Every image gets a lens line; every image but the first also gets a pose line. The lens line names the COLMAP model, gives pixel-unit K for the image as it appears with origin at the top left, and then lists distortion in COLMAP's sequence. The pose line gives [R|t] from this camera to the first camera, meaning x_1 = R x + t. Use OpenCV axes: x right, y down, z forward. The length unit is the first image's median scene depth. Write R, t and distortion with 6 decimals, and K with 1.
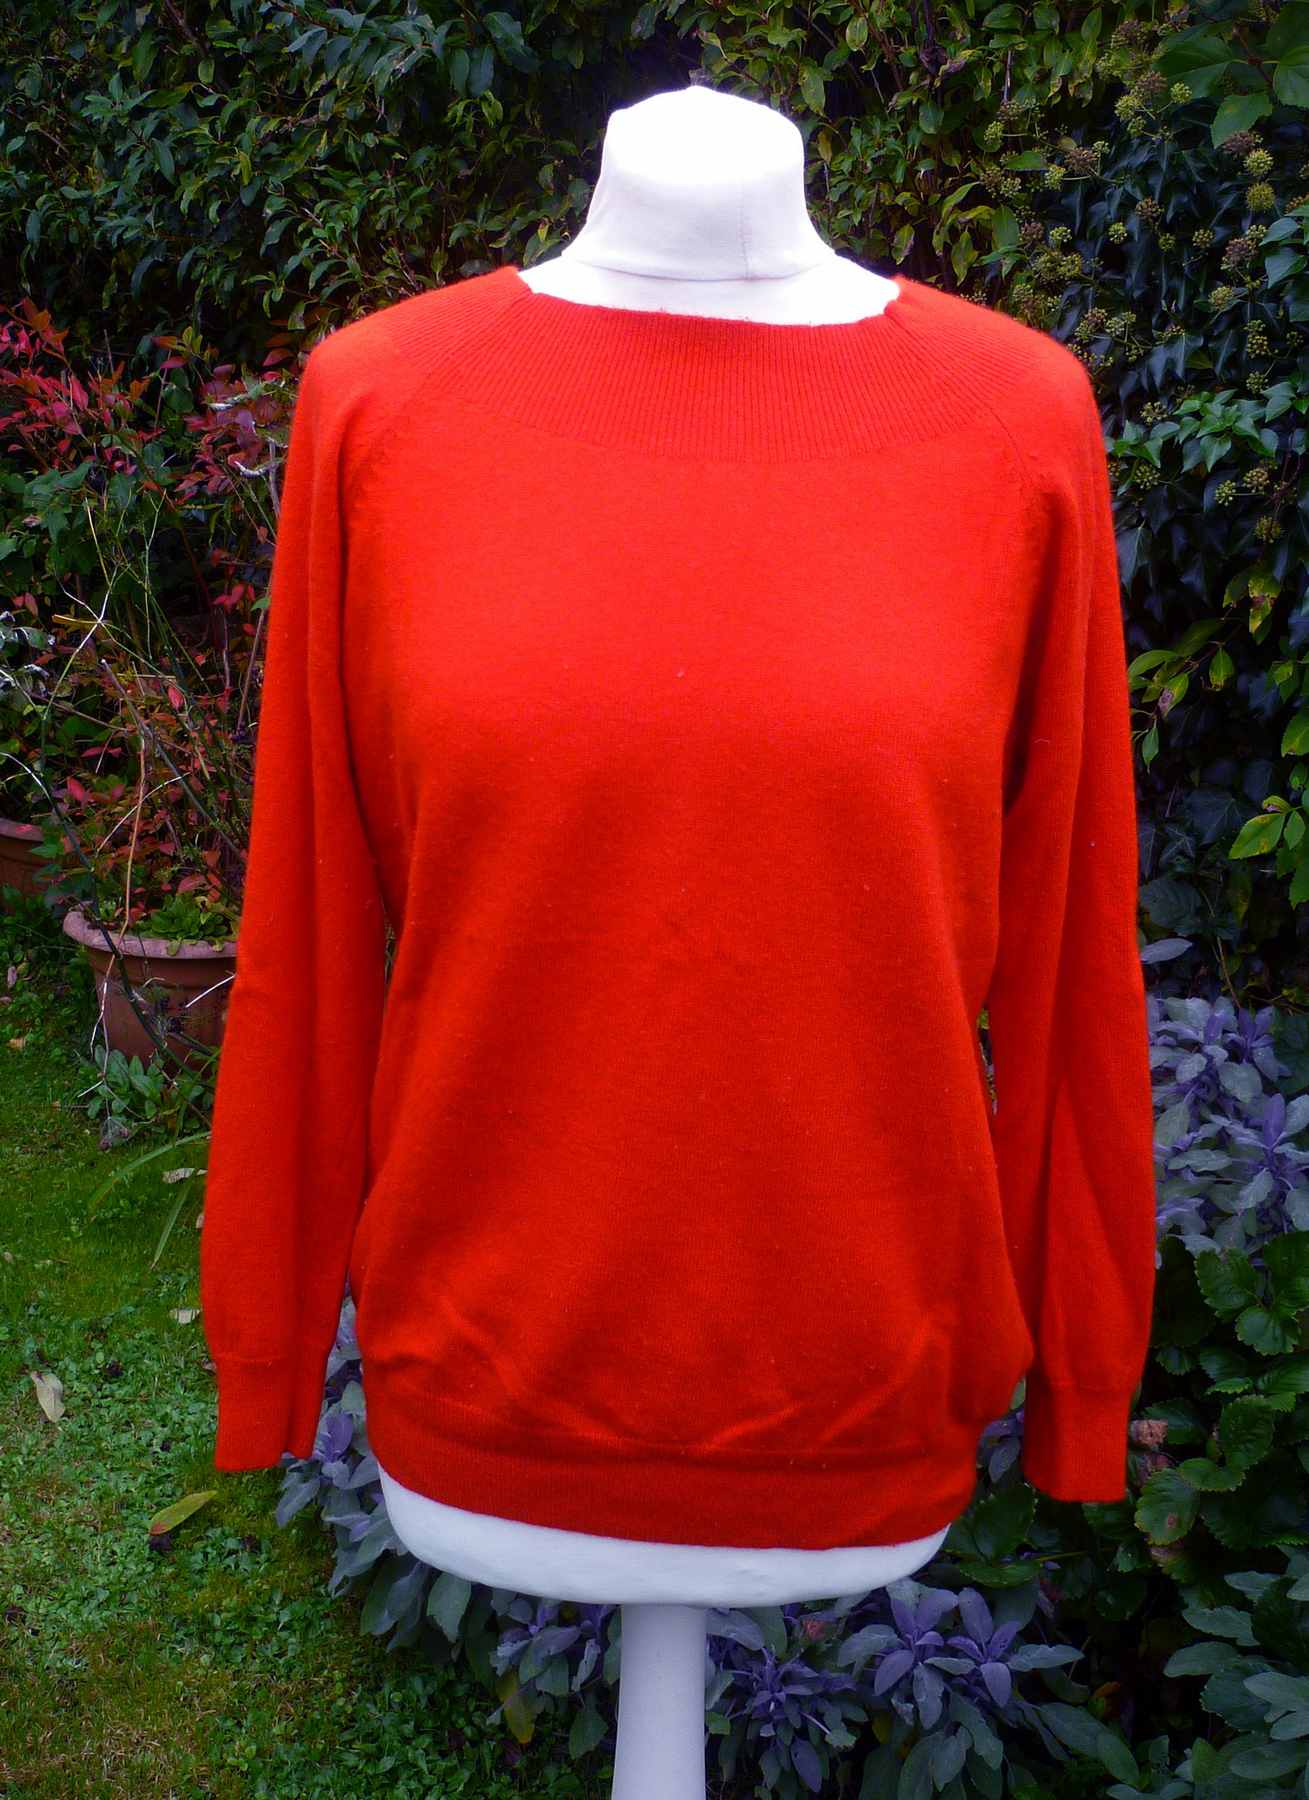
lens RADIAL K [[2018.0, 0, 654.5], [0, 2018.0, 900.0], [0, 0, 1]] dist [-0.022316, 0.006846]
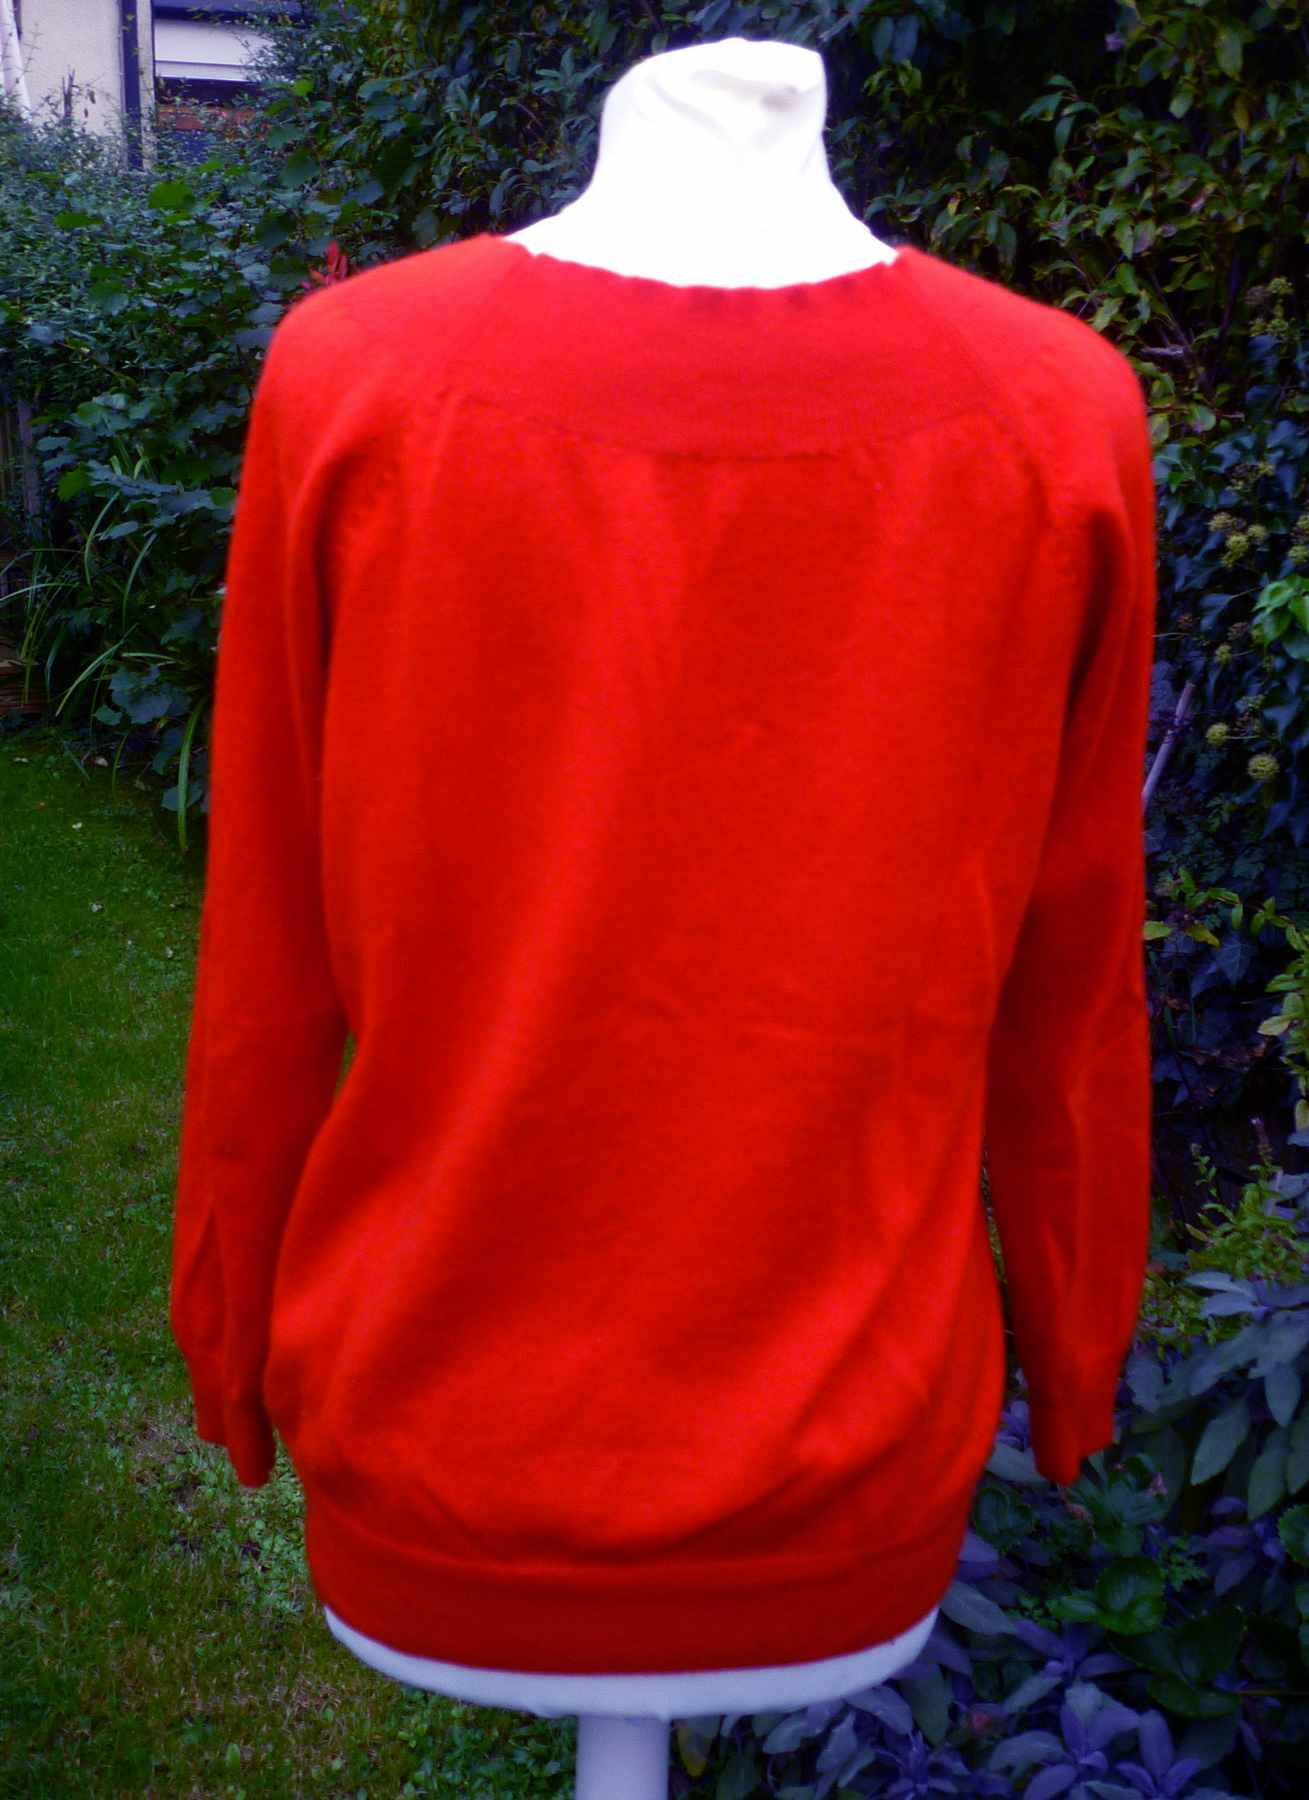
lens RADIAL K [[2021.1, 0, 625.8], [0, 2021.1, 889.7], [0, 0, 1]] dist [-0.022680, 0.001915]
pose [[0.959987, 0.090428, -0.265043, 0.107882], [-0.088734, 0.995886, 0.018385, -0.016837], [0.265615, 0.005869, 0.964061, 0.051461]]
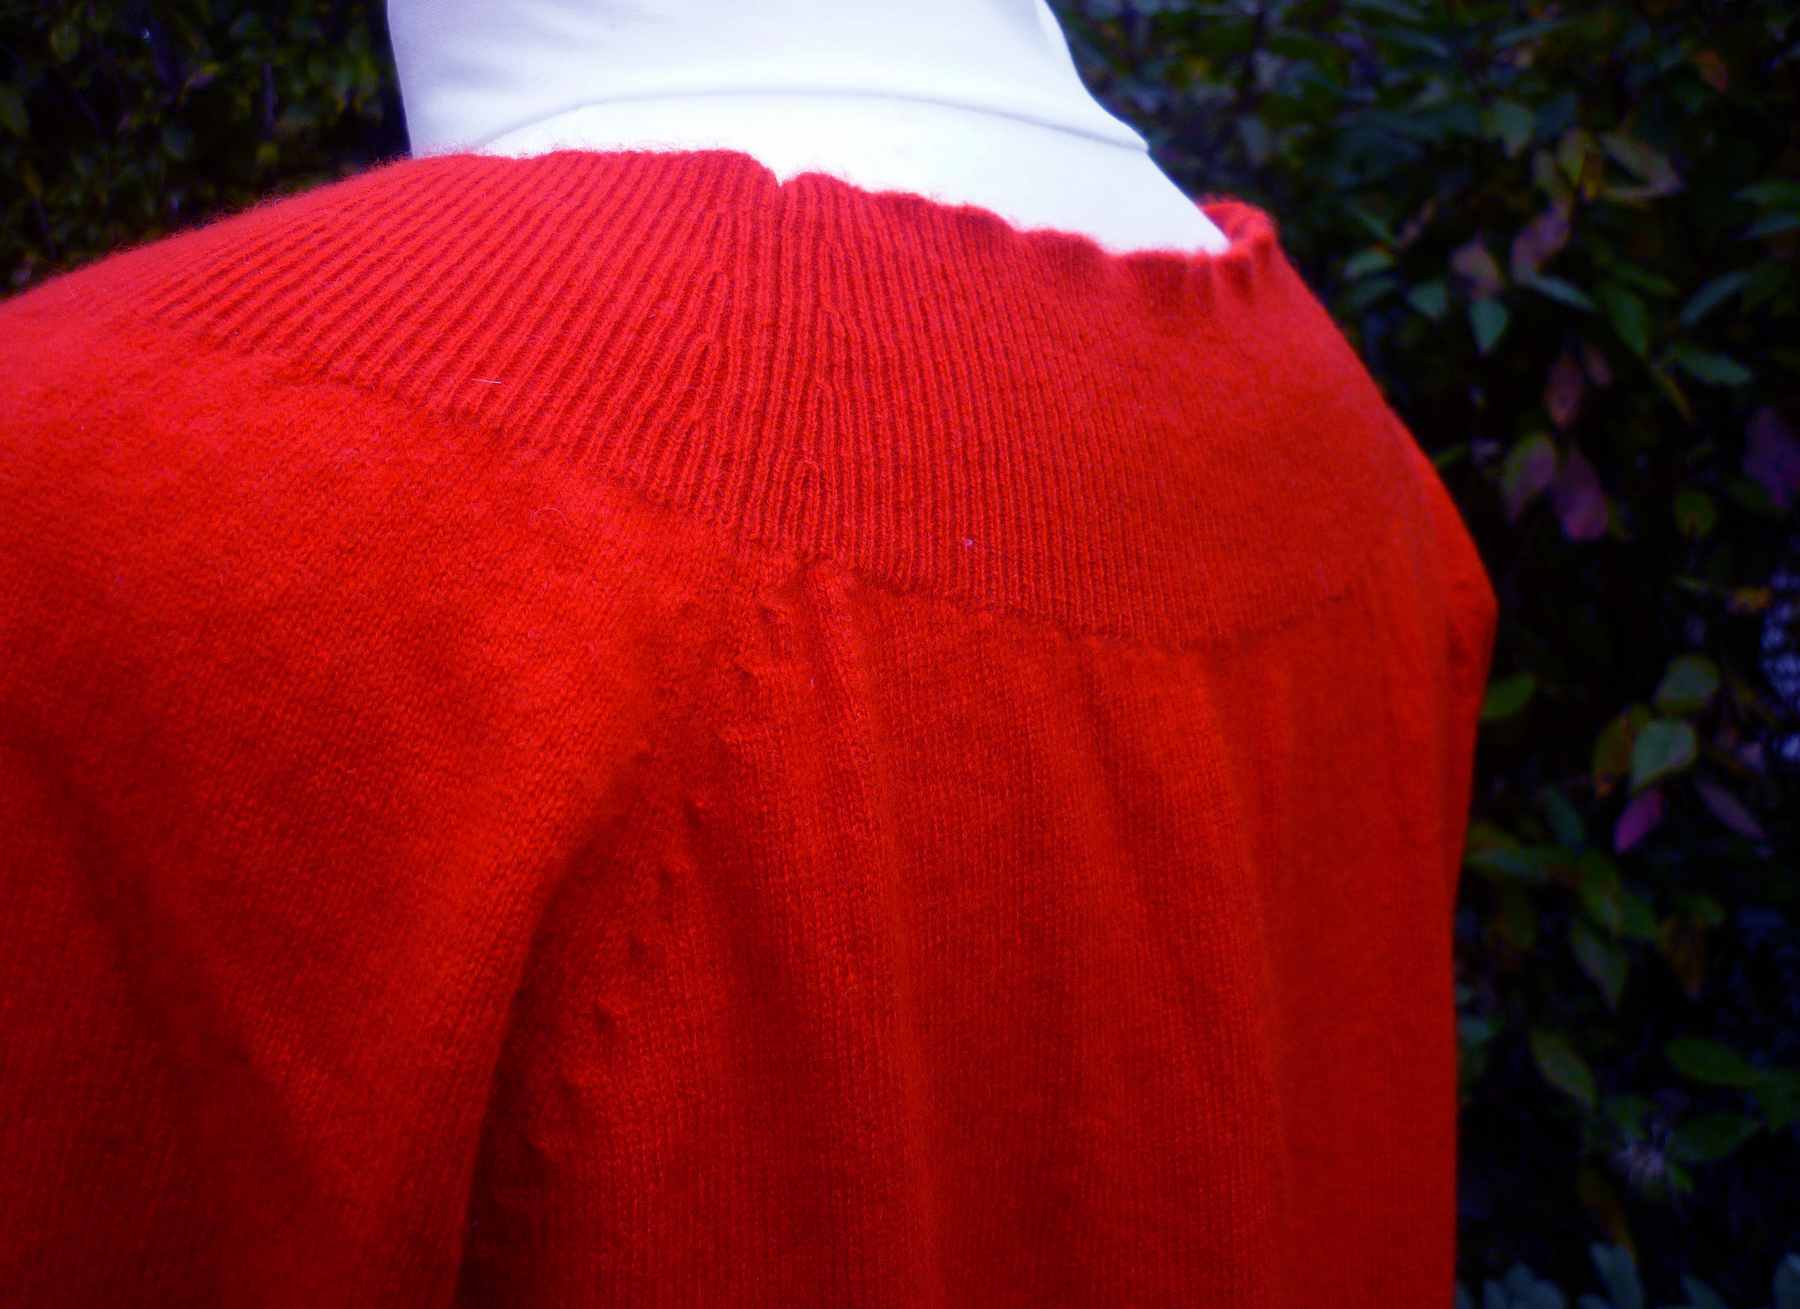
lens RADIAL K [[1805.3, 0, 899.0], [0, 1805.3, 685.1], [0, 0, 1]] dist [-0.013175, -0.003270]
pose [[0.825642, -0.148510, 0.544298, -0.063324], [0.207401, 0.977077, -0.048014, -0.078204], [-0.524690, 0.152530, 0.837517, 0.282245]]
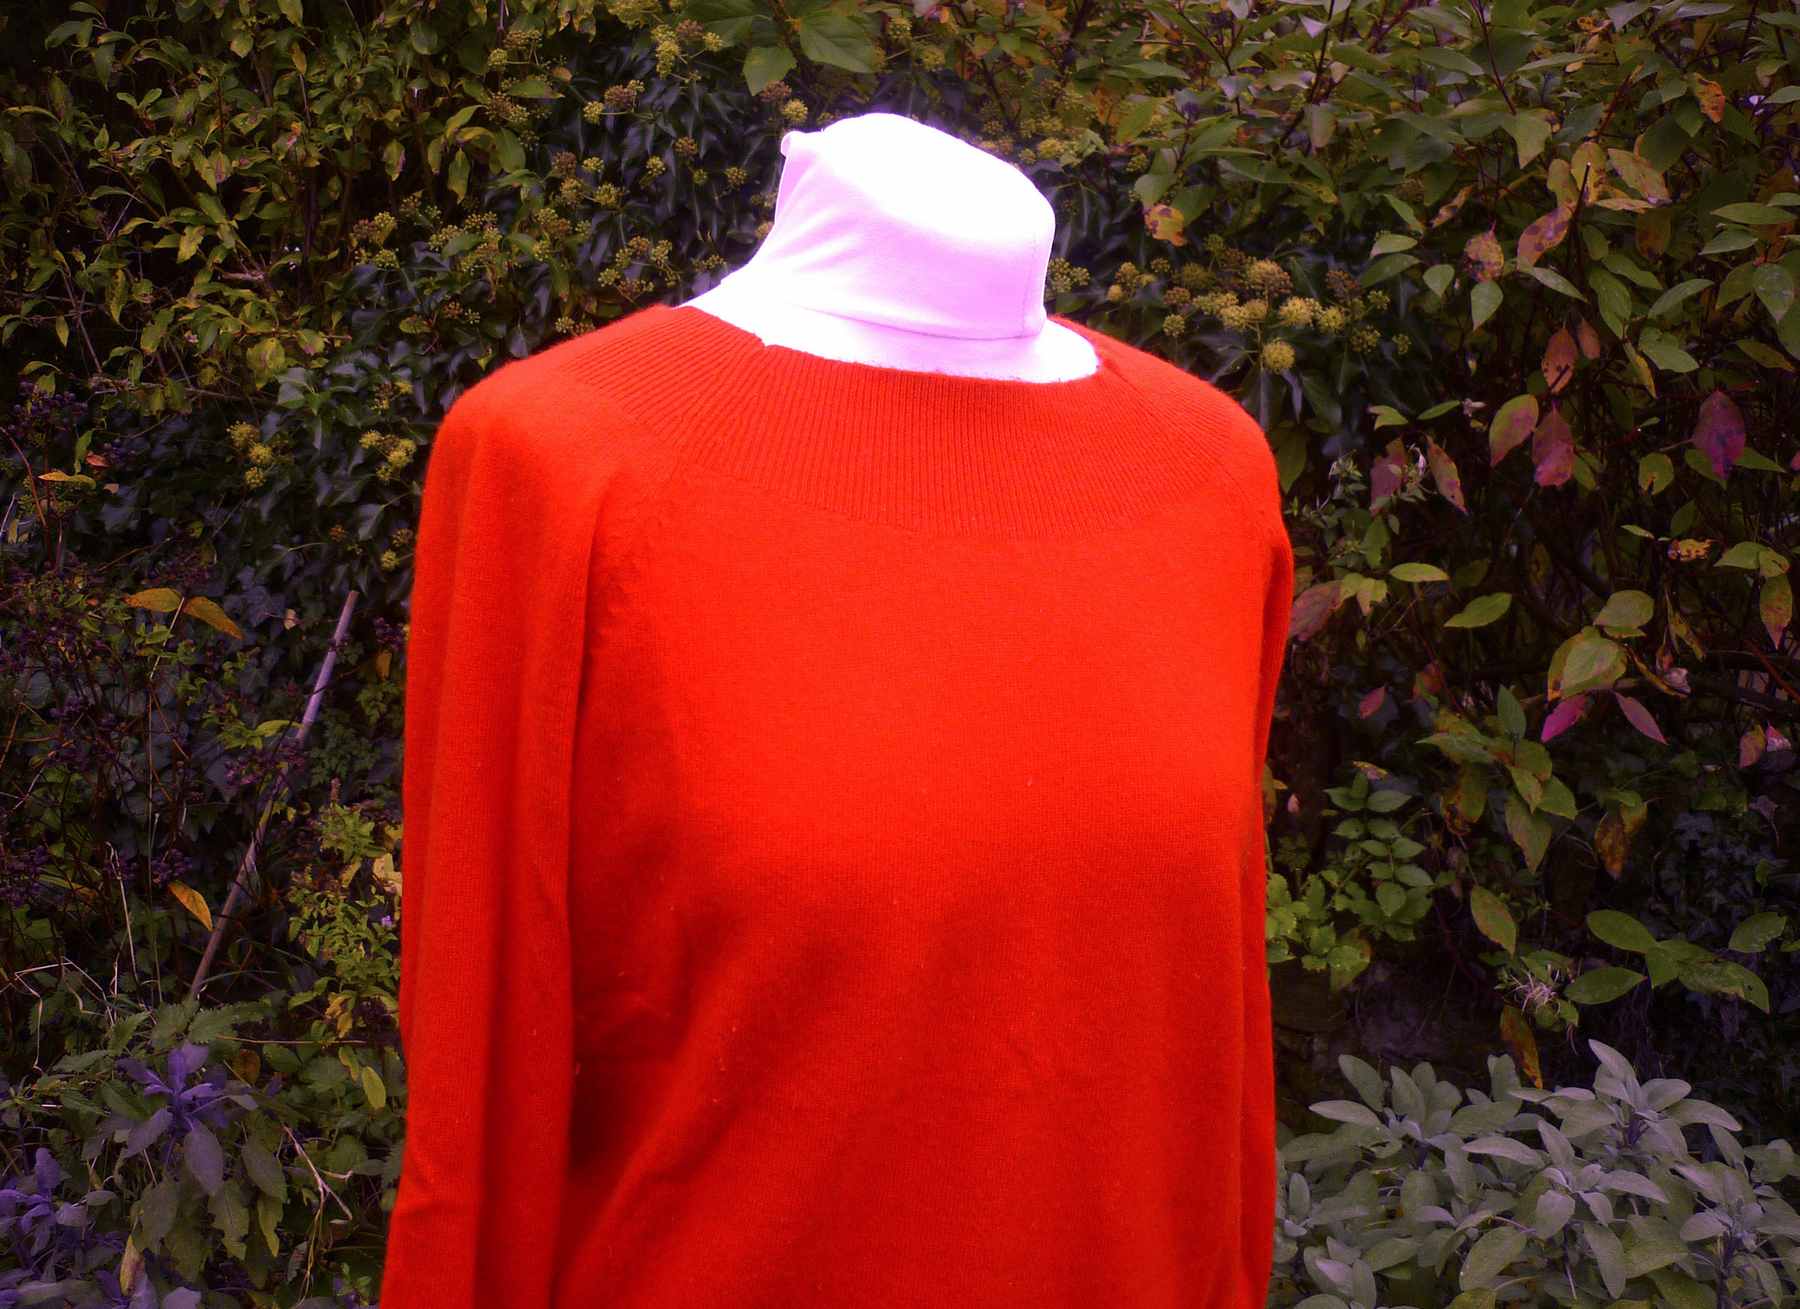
lens RADIAL K [[1855.1, 0, 900.0], [0, 1855.1, 654.5], [0, 0, 1]] dist [-0.043096, 0.014475]
pose [[0.860252, -0.093322, 0.501256, -0.166911], [0.108138, 0.994136, -0.000500, -0.065075], [-0.498270, 0.054634, 0.865299, 0.117264]]
